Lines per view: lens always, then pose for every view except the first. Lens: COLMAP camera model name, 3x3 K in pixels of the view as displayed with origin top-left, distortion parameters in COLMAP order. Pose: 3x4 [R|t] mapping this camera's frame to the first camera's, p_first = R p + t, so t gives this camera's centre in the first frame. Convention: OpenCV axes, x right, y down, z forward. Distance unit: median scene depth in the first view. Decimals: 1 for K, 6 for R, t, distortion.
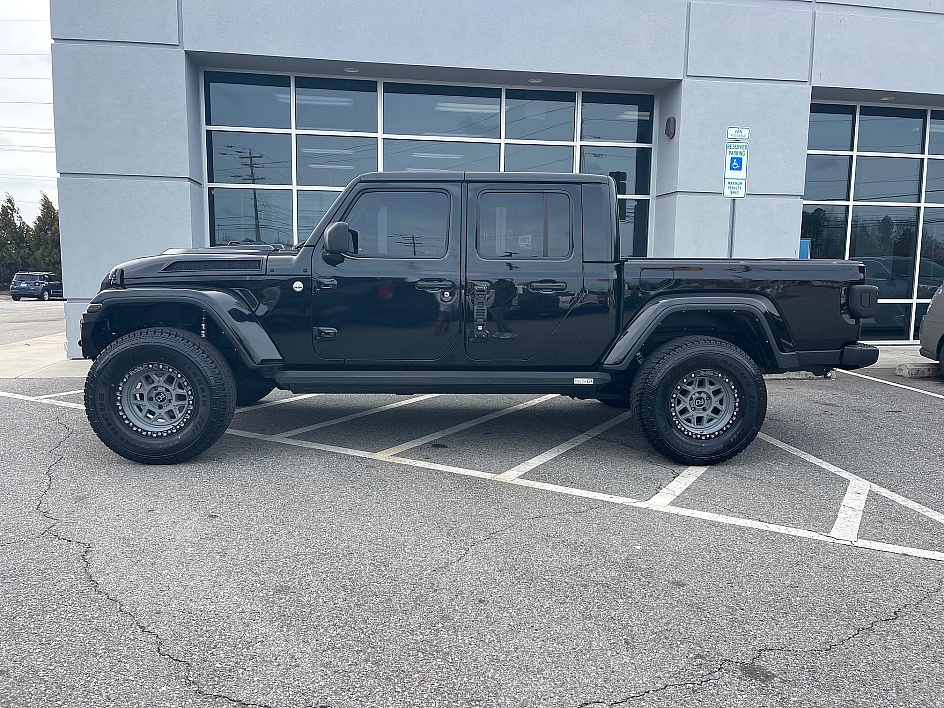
lens RADIAL K [[722.6, 0, 470.9], [0, 722.6, 348.5], [0, 0, 1]] dist [0.039054, -0.047856]
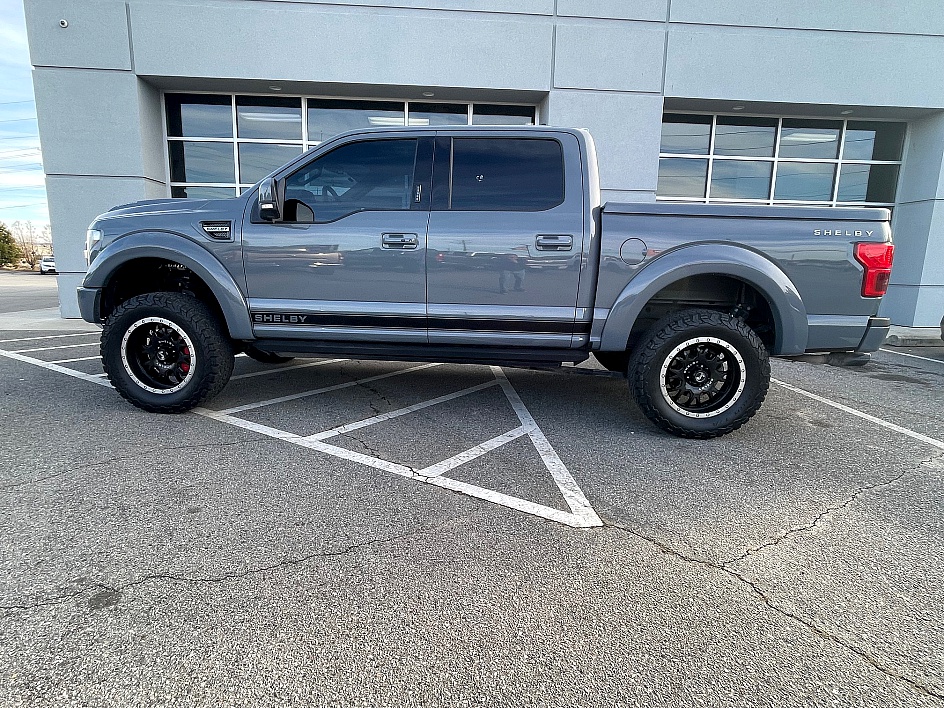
lens RADIAL K [[545.7, 0, 467.2], [0, 545.7, 356.5], [0, 0, 1]] dist [-0.010006, 0.003729]
pose [[0.996299, 0.020463, -0.083478, 0.256816], [-0.015662, 0.998207, 0.057771, 0.014510], [0.084511, -0.056250, 0.994834, 0.082582]]
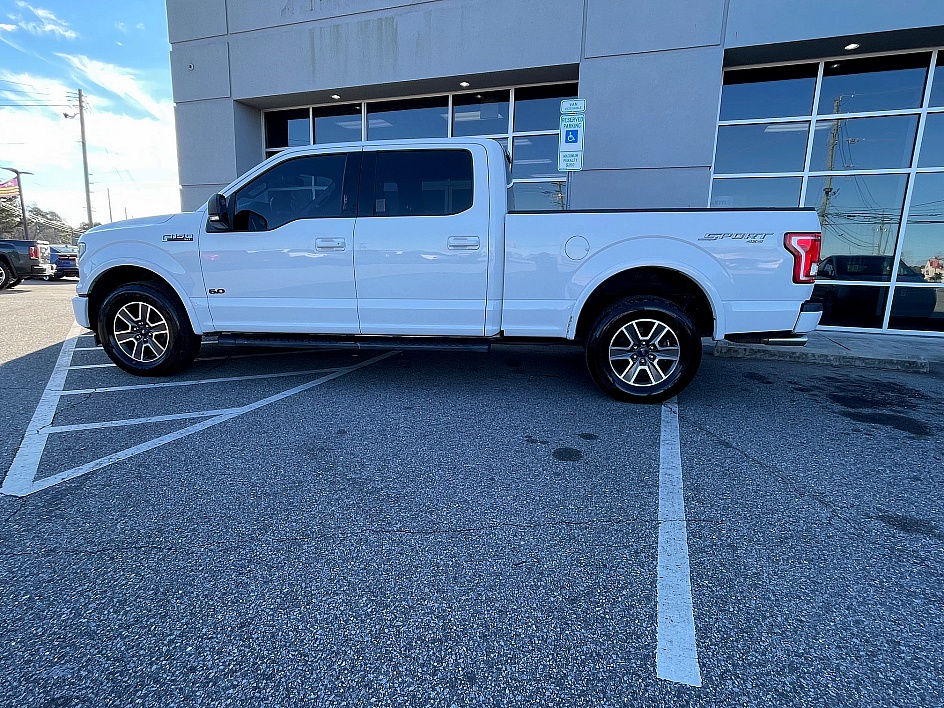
lens RADIAL K [[534.7, 0, 466.7], [0, 534.7, 361.3], [0, 0, 1]] dist [-0.014548, 0.000829]
pose [[0.867303, 0.099288, -0.487777, 0.610584], [-0.068096, 0.994359, 0.081323, 0.012815], [0.493100, -0.037316, 0.869172, 0.241067]]
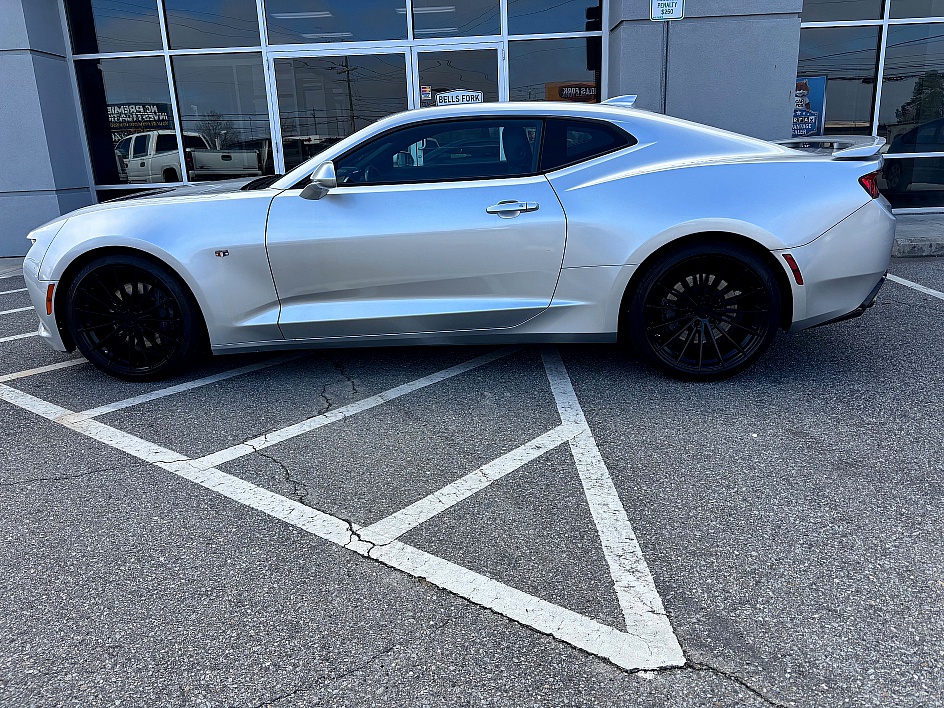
lens RADIAL K [[722.6, 0, 469.2], [0, 722.6, 348.6], [0, 0, 1]] dist [0.039054, -0.047856]
pose [[0.984021, -0.004817, -0.177985, 0.282990], [0.032636, 0.987578, 0.153702, 0.004253], [0.175034, -0.157055, 0.971955, 0.178814]]
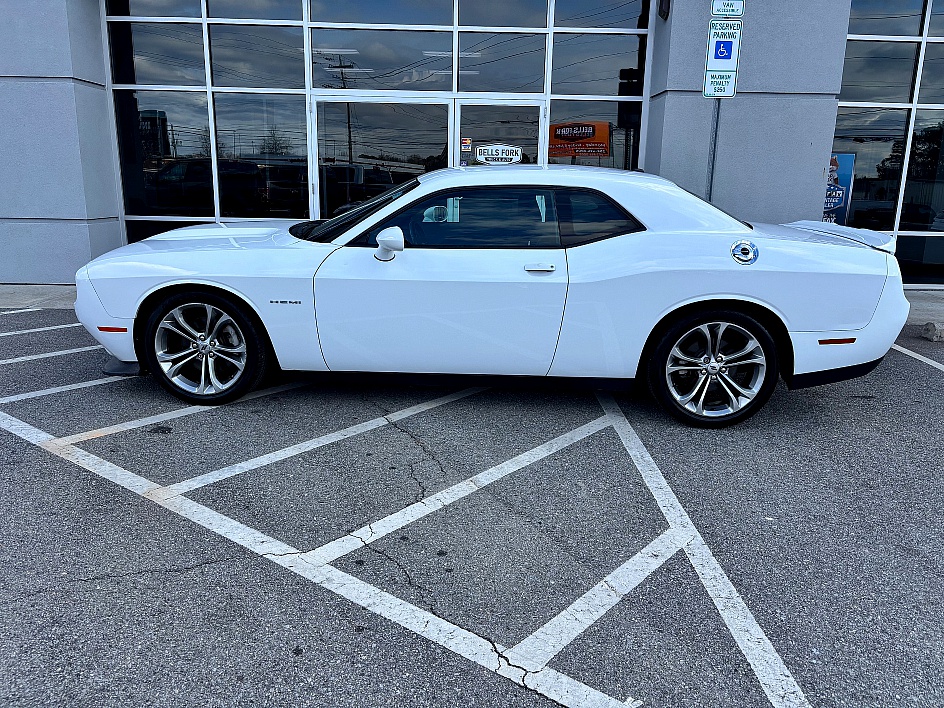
lens RADIAL K [[722.6, 0, 479.8], [0, 722.6, 349.9], [0, 0, 1]] dist [0.039054, -0.047856]
pose [[0.989516, 0.040328, -0.138676, 0.221589], [-0.023868, 0.992682, 0.118377, -0.026651], [0.142435, -0.113826, 0.983238, 0.175426]]
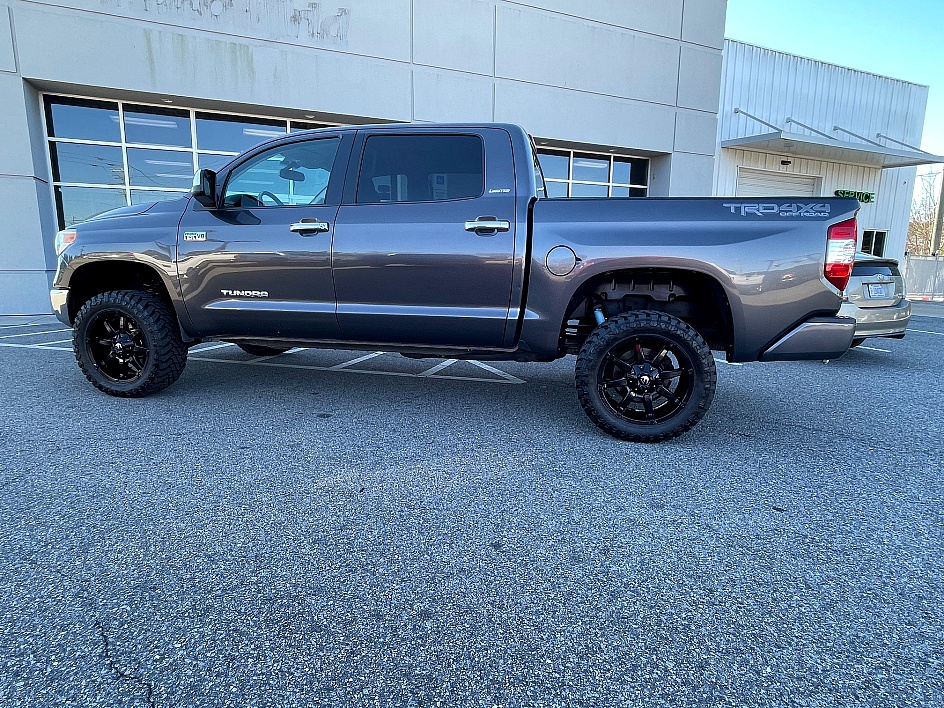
lens RADIAL K [[545.7, 0, 470.1], [0, 545.7, 359.2], [0, 0, 1]] dist [-0.010006, 0.003729]
pose [[0.966595, -0.047159, 0.251931, 0.108754], [0.030906, 0.997200, 0.068089, 0.050218], [-0.254437, -0.058029, 0.965347, -0.162452]]
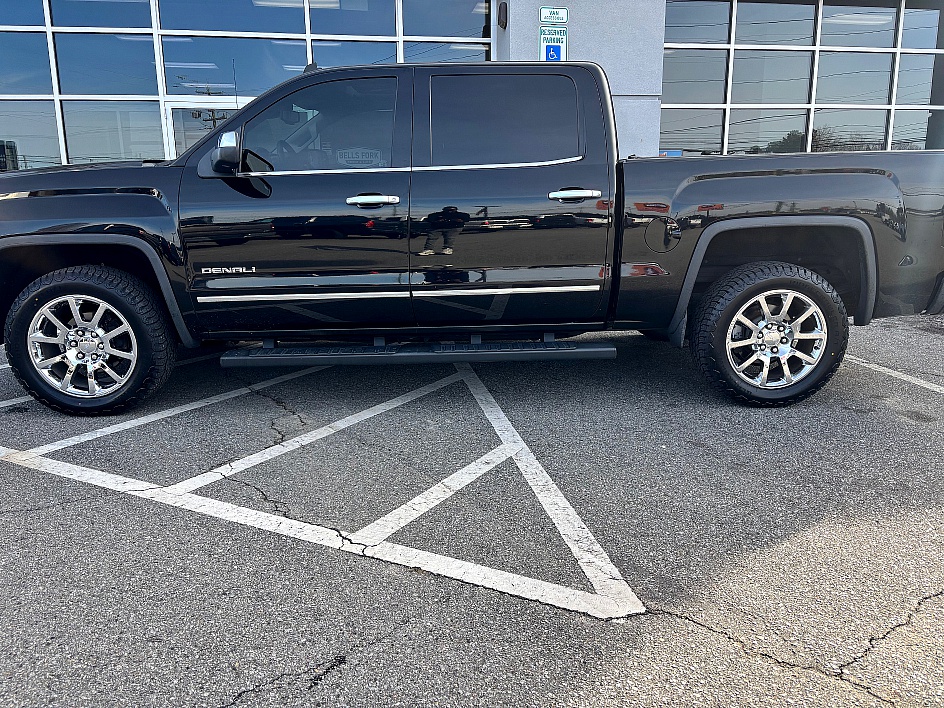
lens RADIAL K [[722.6, 0, 476.7], [0, 722.6, 349.3], [0, 0, 1]] dist [0.039054, -0.047856]
pose [[0.999642, -0.025136, 0.009159, 0.249250], [0.024217, 0.995702, 0.089397, 0.007691], [-0.011367, -0.089144, 0.995954, 0.131225]]
